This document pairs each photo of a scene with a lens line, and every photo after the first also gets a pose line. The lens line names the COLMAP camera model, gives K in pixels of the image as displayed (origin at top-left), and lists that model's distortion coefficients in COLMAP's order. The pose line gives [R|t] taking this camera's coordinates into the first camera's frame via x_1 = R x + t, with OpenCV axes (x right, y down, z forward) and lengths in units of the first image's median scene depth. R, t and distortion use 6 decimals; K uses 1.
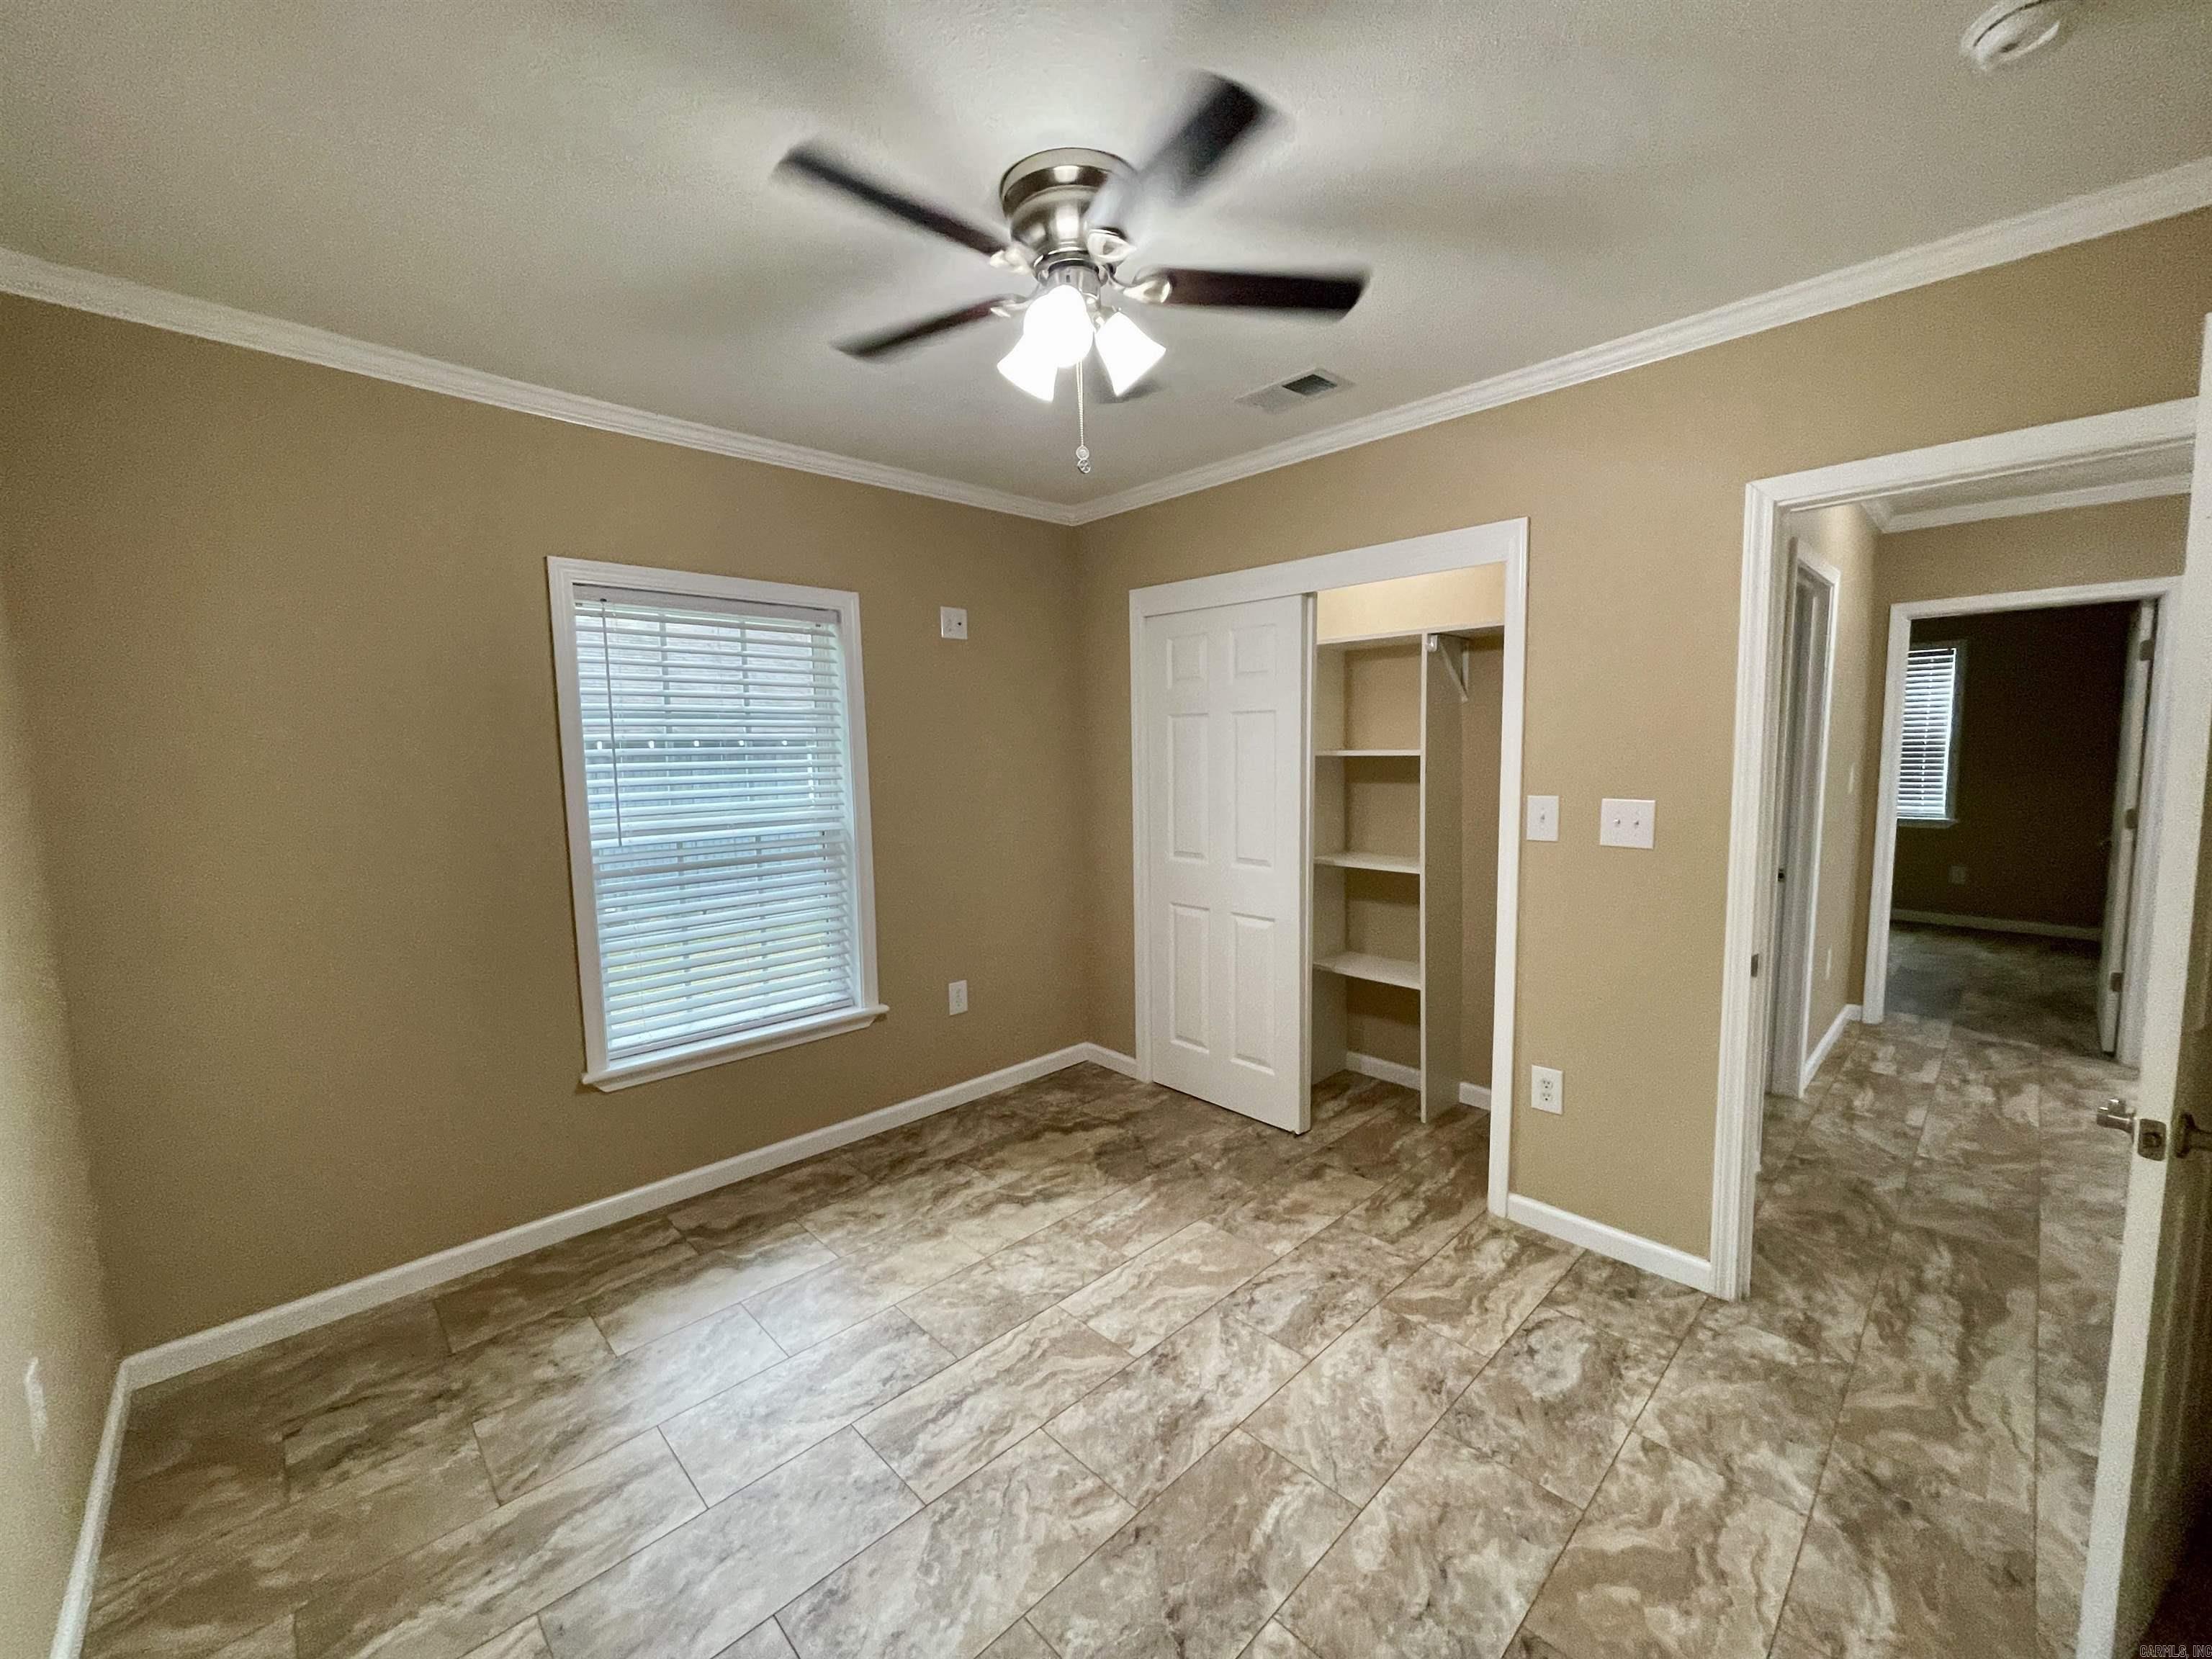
lens RADIAL K [[884.4, 0, 1106.0], [0, 884.4, 829.5], [0, 0, 1]] dist [0.012388, 0.000391]
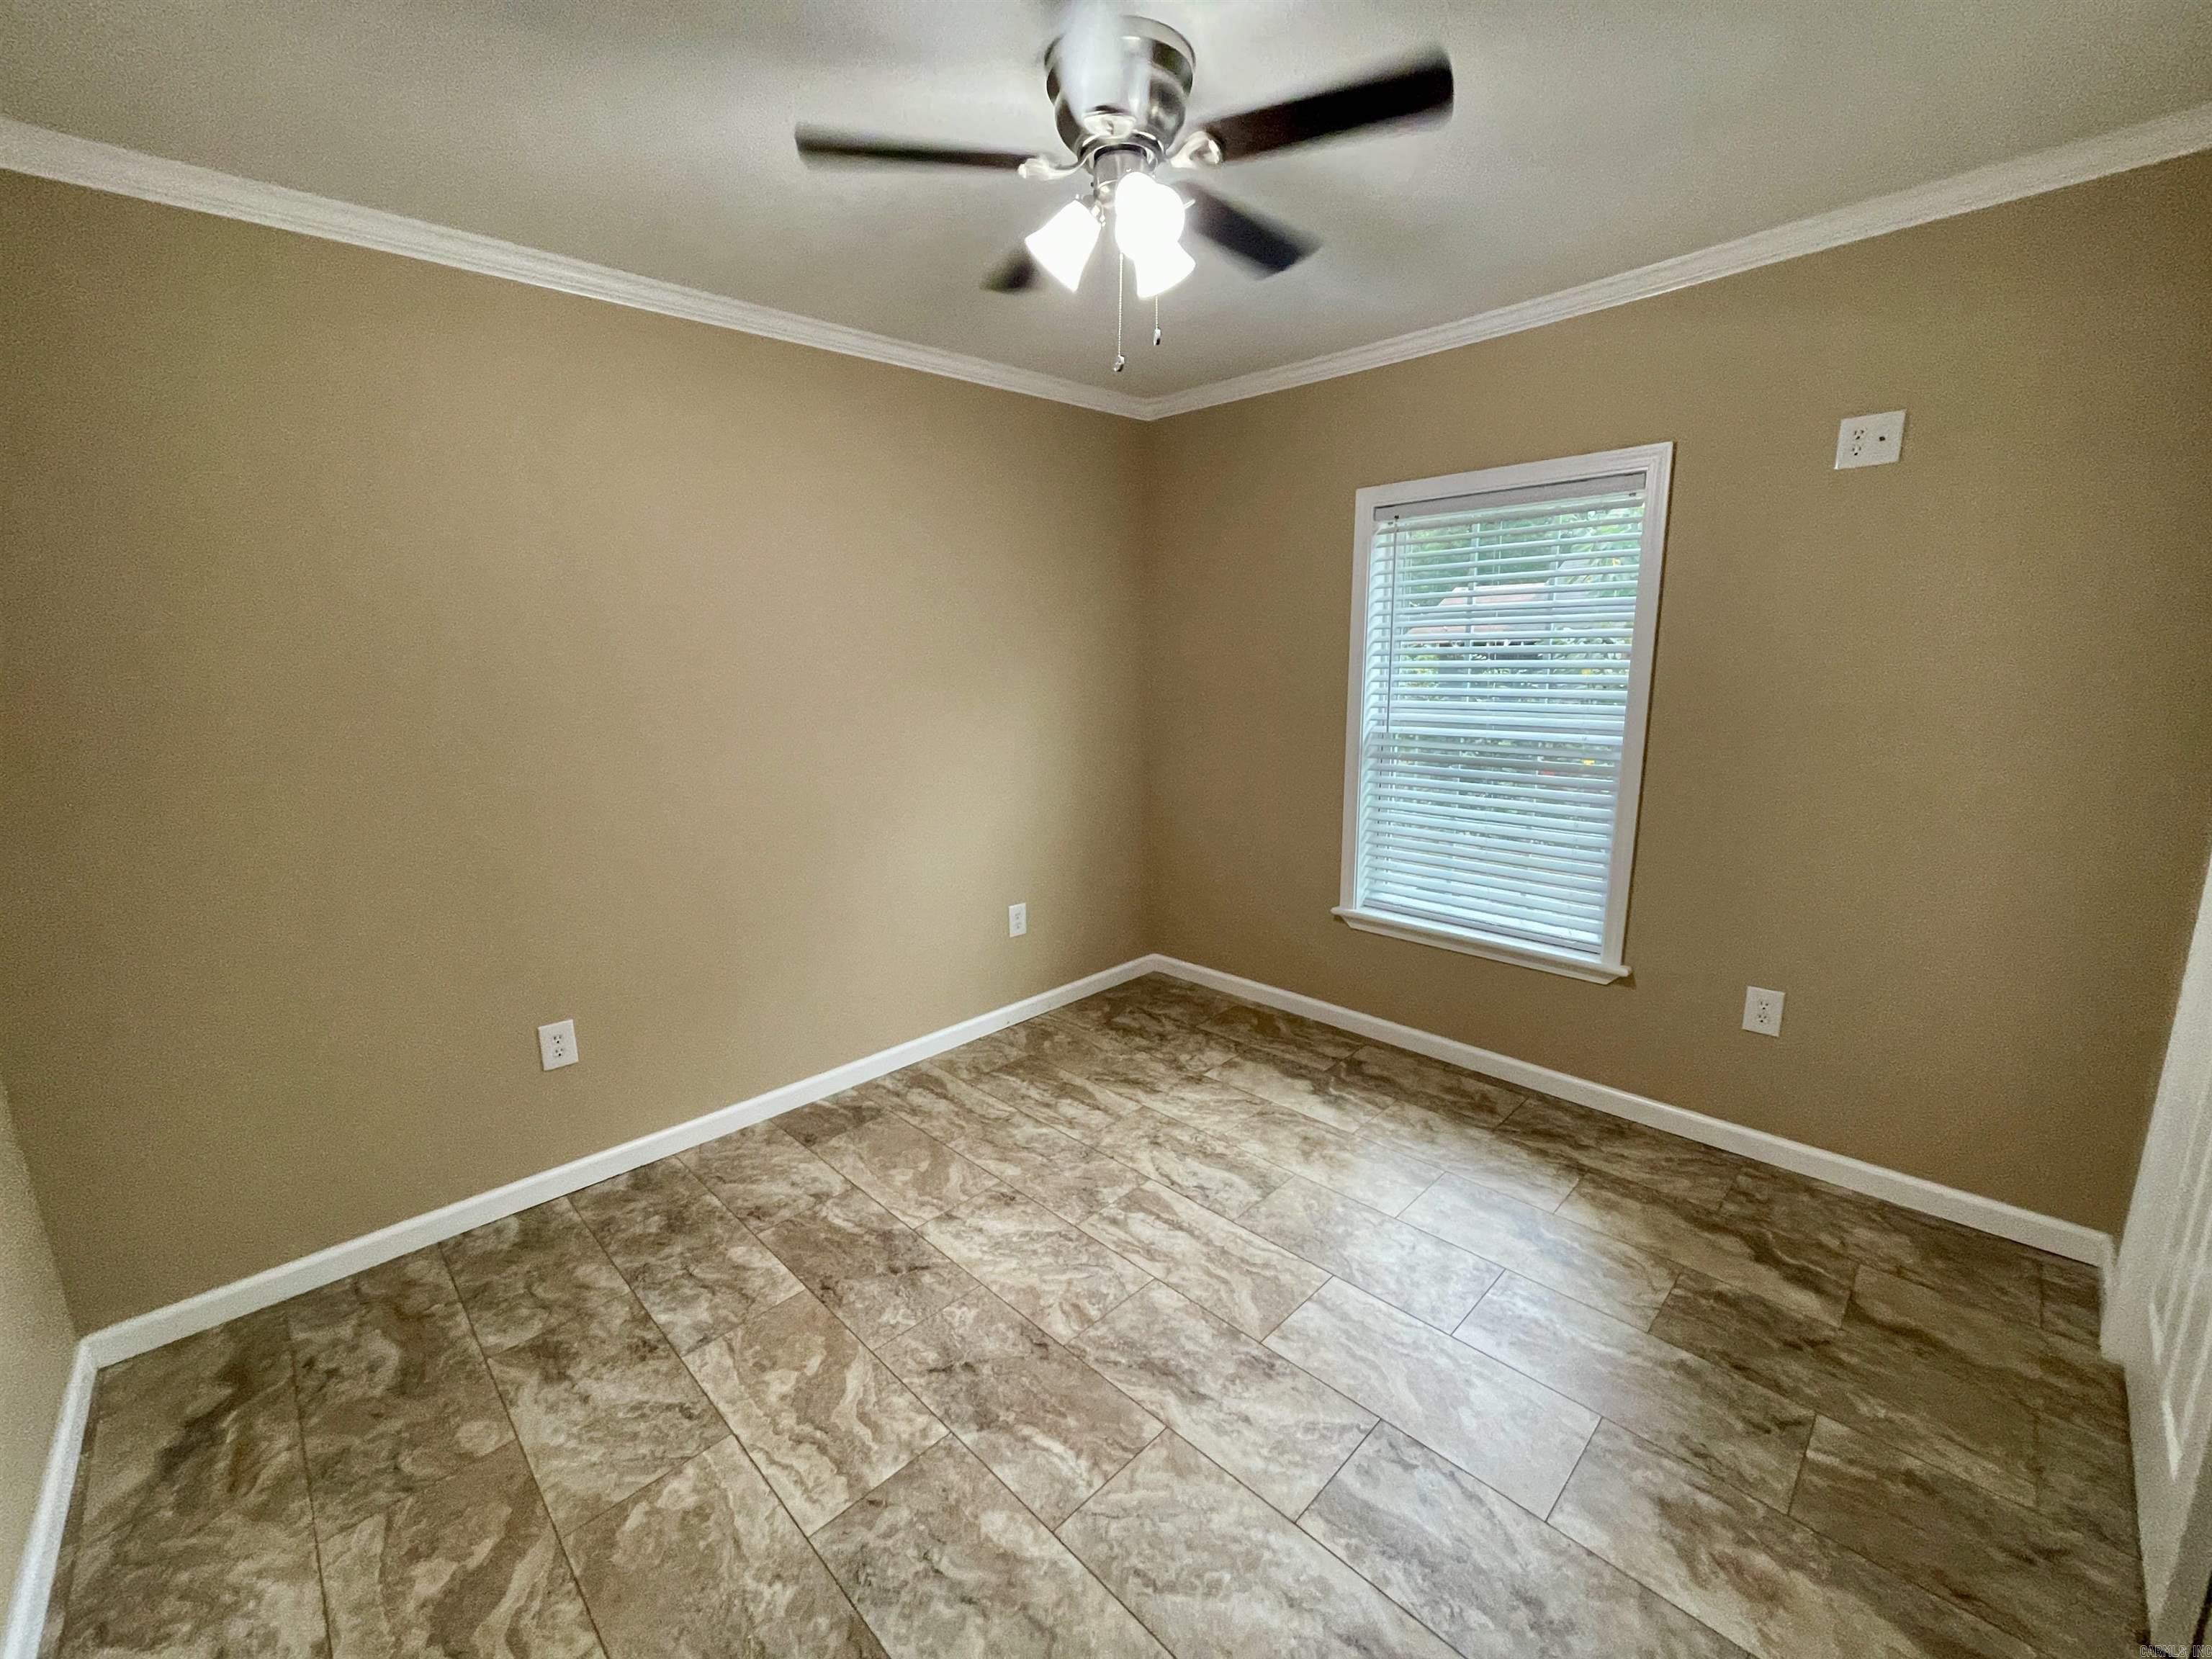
lens RADIAL K [[885.5, 0, 1106.0], [0, 885.5, 829.5], [0, 0, 1]] dist [0.000529, 0.000221]
pose [[0.031986, 0.205419, -0.978151, 0.777009], [-0.080177, 0.976026, 0.202350, -0.080130], [0.996267, 0.071953, 0.047689, 0.739524]]
